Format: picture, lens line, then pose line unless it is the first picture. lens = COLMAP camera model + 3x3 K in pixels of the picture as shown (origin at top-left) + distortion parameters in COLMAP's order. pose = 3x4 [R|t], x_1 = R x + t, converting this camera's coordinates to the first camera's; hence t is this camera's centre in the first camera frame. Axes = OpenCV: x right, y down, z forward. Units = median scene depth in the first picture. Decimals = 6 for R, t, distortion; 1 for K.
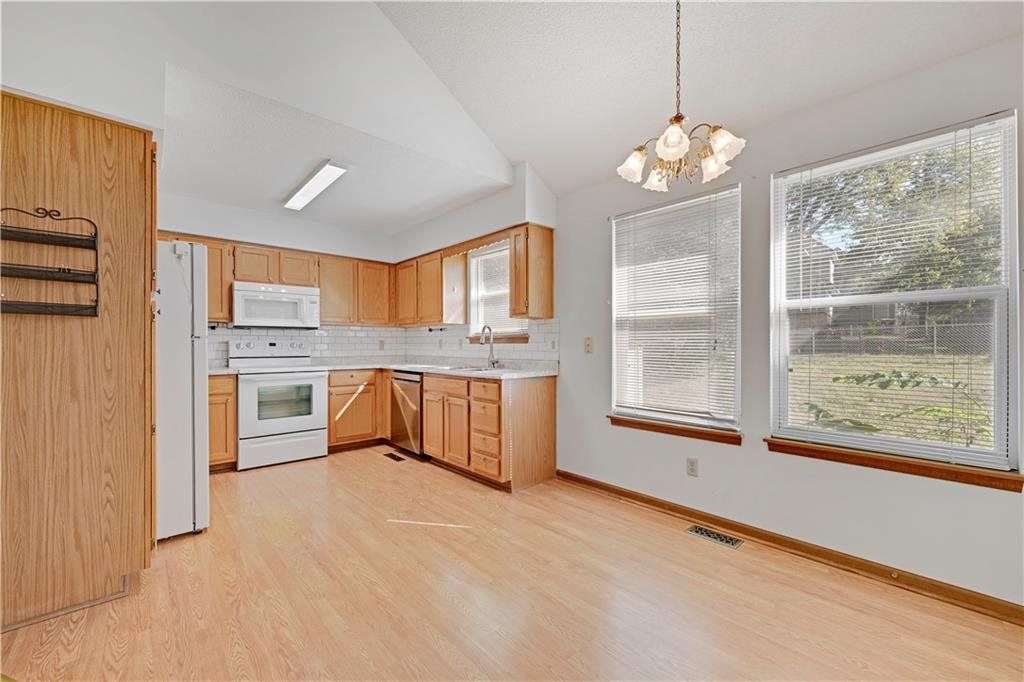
lens RADIAL K [[409.2, 0, 506.9], [0, 409.2, 345.0], [0, 0, 1]] dist [0.002391, 0.000455]
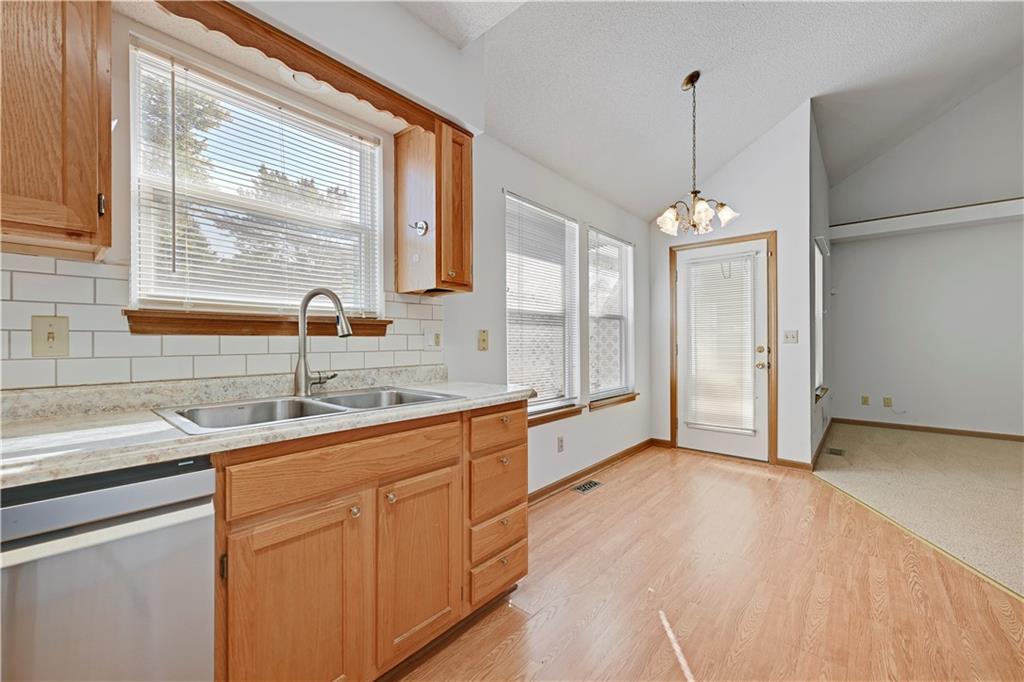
lens RADIAL K [[409.2, 0, 511.1], [0, 409.2, 345.4], [0, 0, 1]] dist [0.002391, 0.000455]
pose [[-0.127279, -0.006901, 0.991843, -0.509578], [0.001741, 0.999973, 0.007181, 0.004429], [-0.991865, 0.002641, -0.127263, 0.948355]]
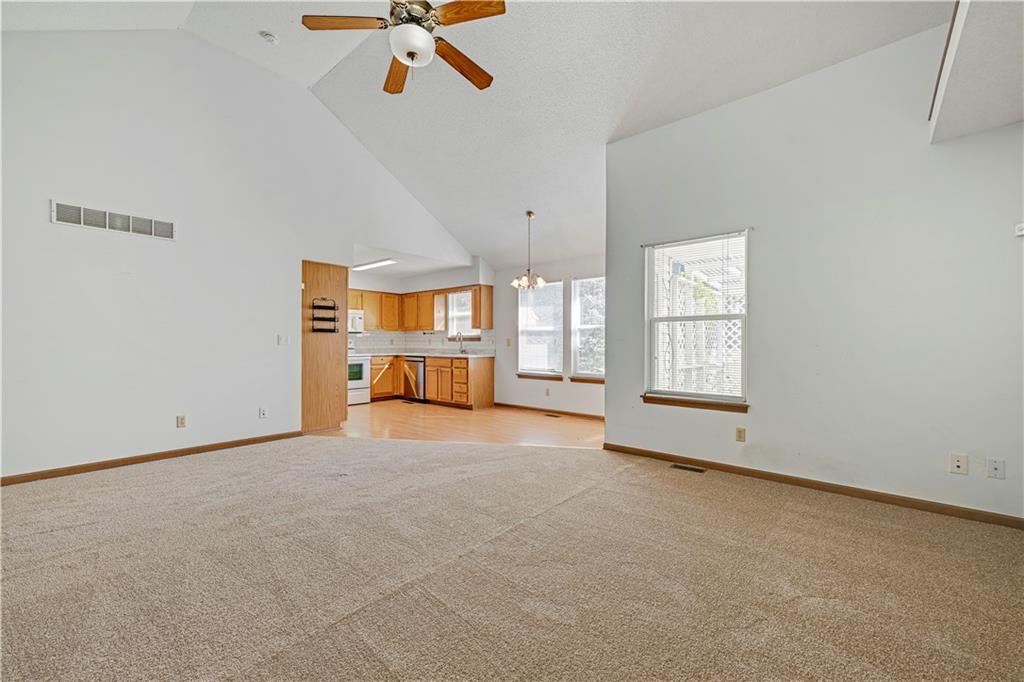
lens RADIAL K [[409.2, 0, 509.7], [0, 409.2, 339.3], [0, 0, 1]] dist [0.002391, 0.000455]
pose [[0.992473, 0.001752, 0.122448, -0.053284], [-0.001103, 0.999985, -0.005368, -0.003391], [-0.122456, 0.005193, 0.992460, -1.033397]]
